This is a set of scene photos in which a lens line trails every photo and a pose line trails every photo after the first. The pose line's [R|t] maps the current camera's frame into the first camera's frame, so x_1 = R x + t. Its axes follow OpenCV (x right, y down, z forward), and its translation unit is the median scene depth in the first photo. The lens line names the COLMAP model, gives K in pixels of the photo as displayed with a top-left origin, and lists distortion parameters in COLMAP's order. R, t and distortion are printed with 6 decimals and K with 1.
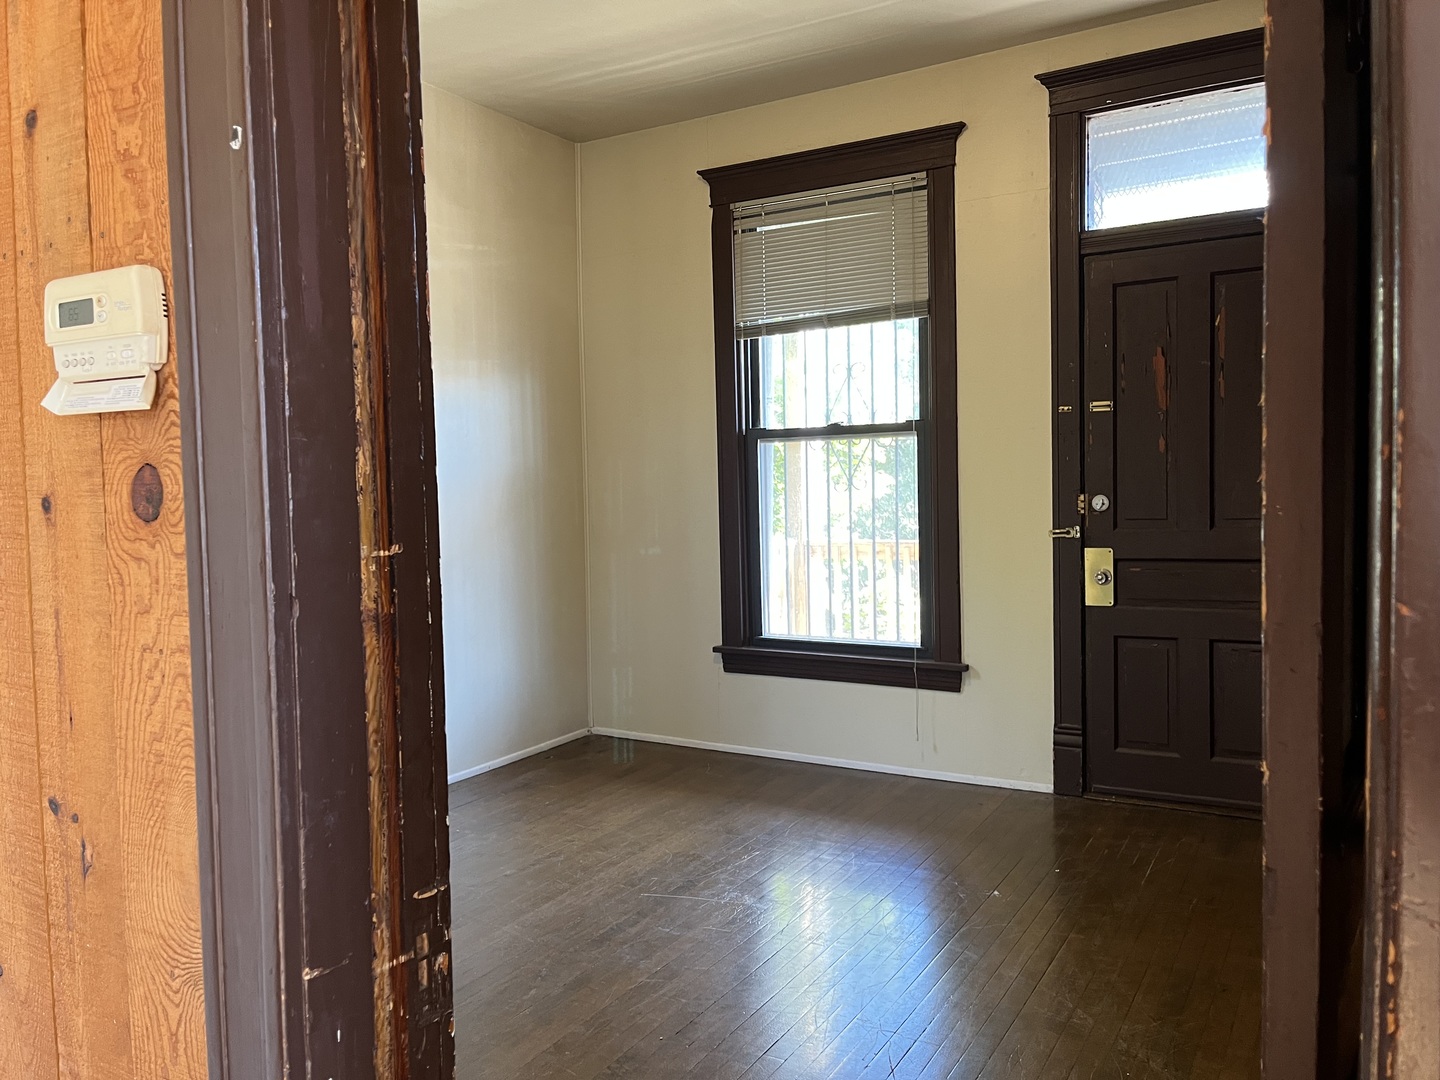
lens RADIAL K [[1099.4, 0, 719.1], [0, 1099.4, 540.5], [0, 0, 1]] dist [0.014610, 0.004101]
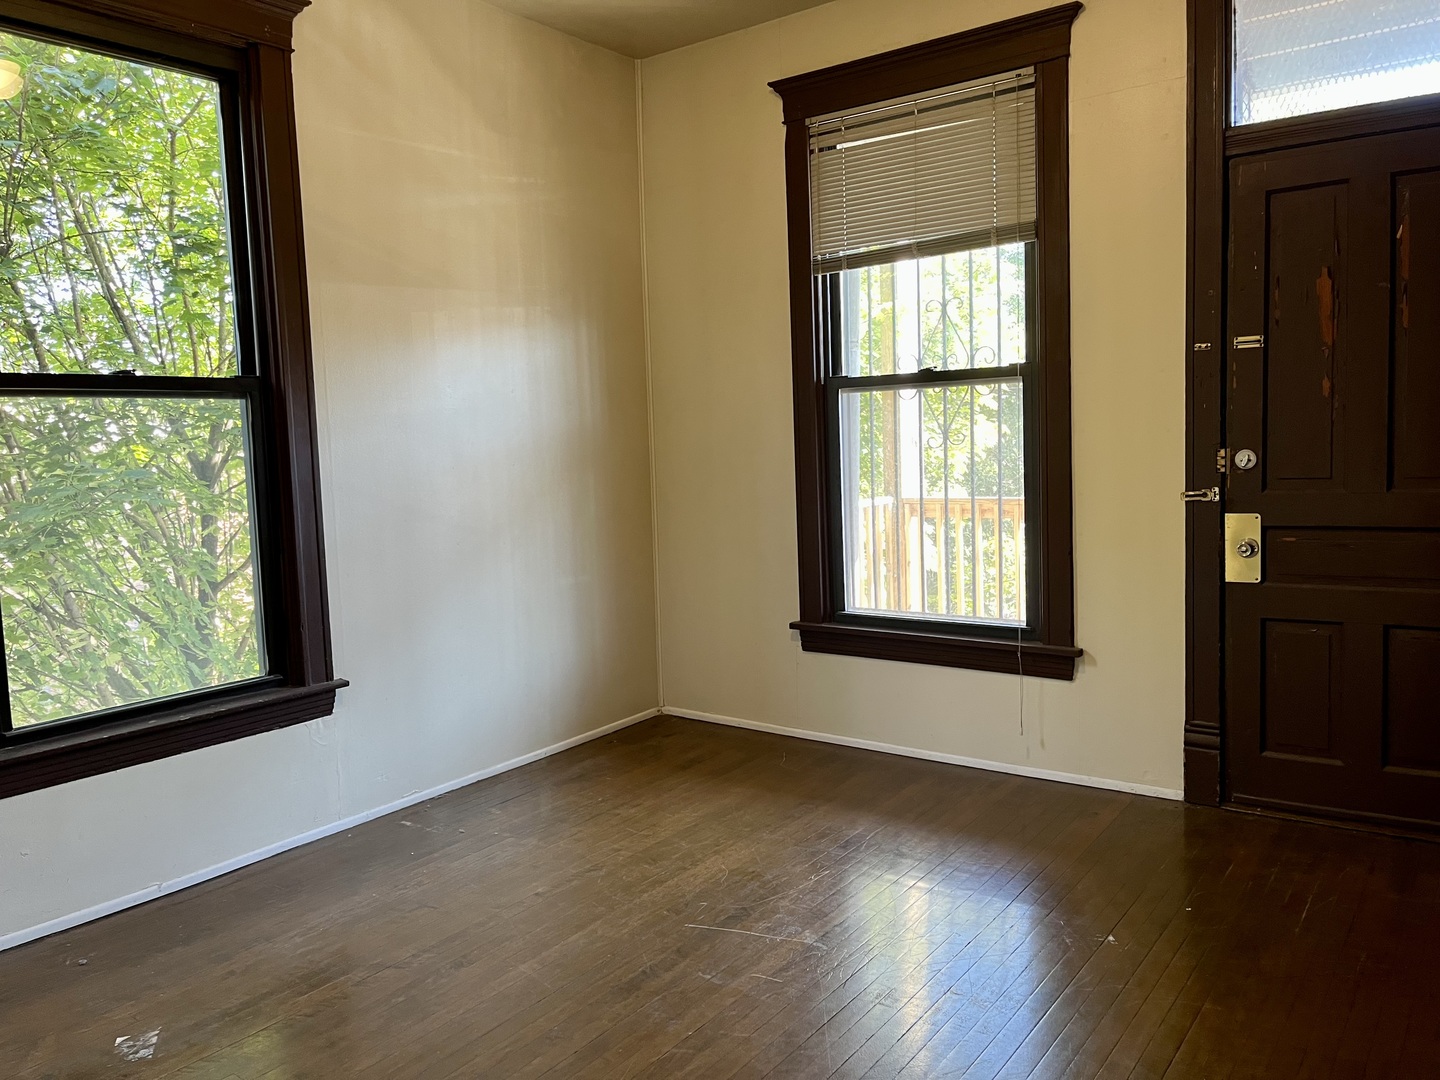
lens RADIAL K [[1099.4, 0, 721.1], [0, 1099.4, 535.2], [0, 0, 1]] dist [0.014610, 0.004101]
pose [[0.994498, -0.004615, -0.104657, 0.036954], [0.009146, 0.999039, 0.042859, -0.015189], [0.104358, -0.043581, 0.993584, 0.121683]]
